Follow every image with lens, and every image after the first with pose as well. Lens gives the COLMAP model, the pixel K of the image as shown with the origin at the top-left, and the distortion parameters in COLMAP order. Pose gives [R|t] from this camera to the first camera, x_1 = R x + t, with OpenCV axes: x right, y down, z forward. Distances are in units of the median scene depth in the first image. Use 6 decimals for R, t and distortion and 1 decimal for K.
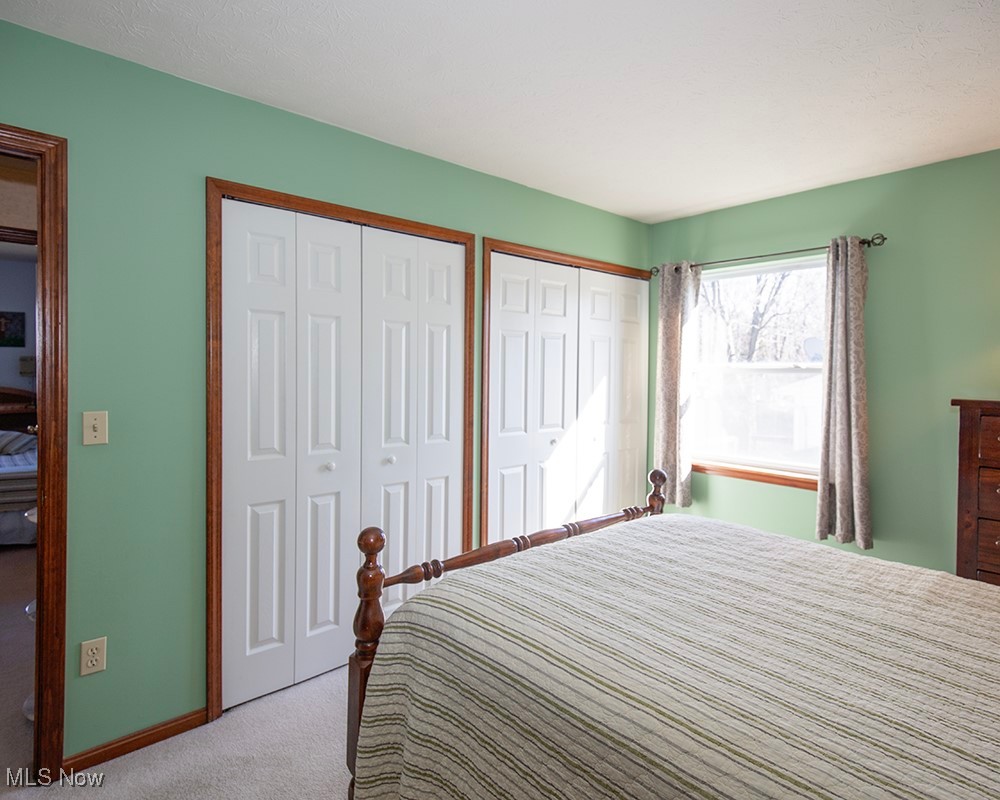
lens RADIAL K [[562.0, 0, 510.2], [0, 562.0, 374.5], [0, 0, 1]] dist [0.001069, -0.001132]
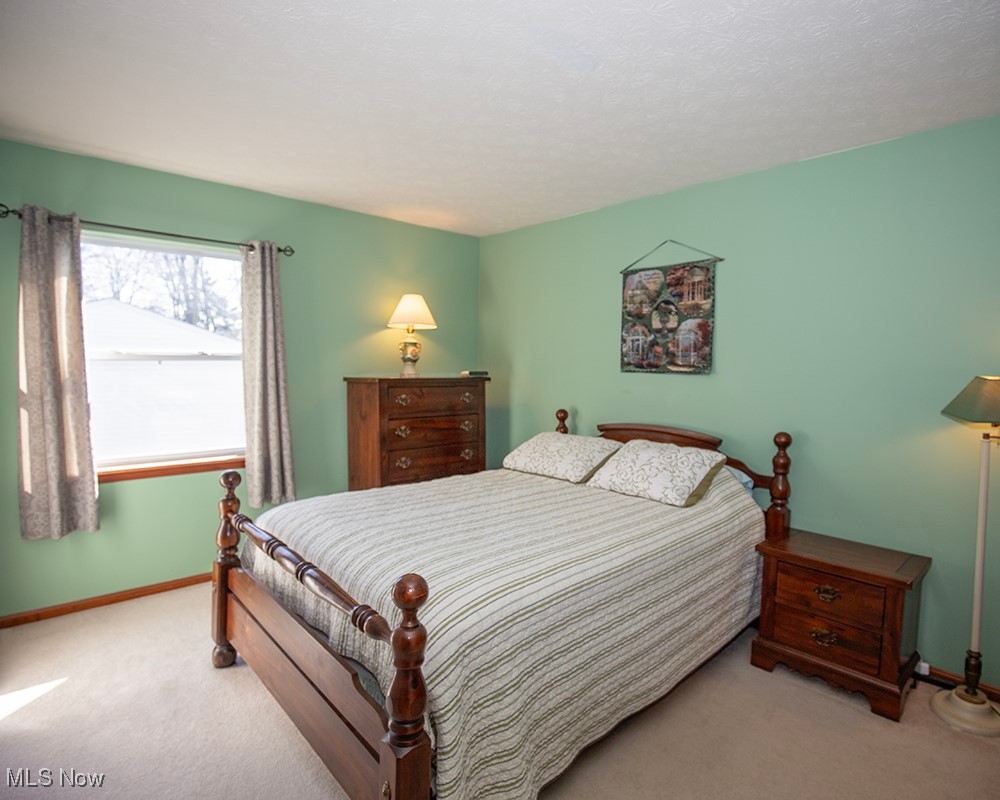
lens RADIAL K [[546.2, 0, 545.1], [0, 546.2, 399.4], [0, 0, 1]] dist [-0.035032, 0.004471]
pose [[-0.031681, -0.086320, 0.995764, -0.973146], [0.001031, 0.996260, 0.086396, -0.031982], [-0.999497, 0.003763, -0.031474, 0.841813]]
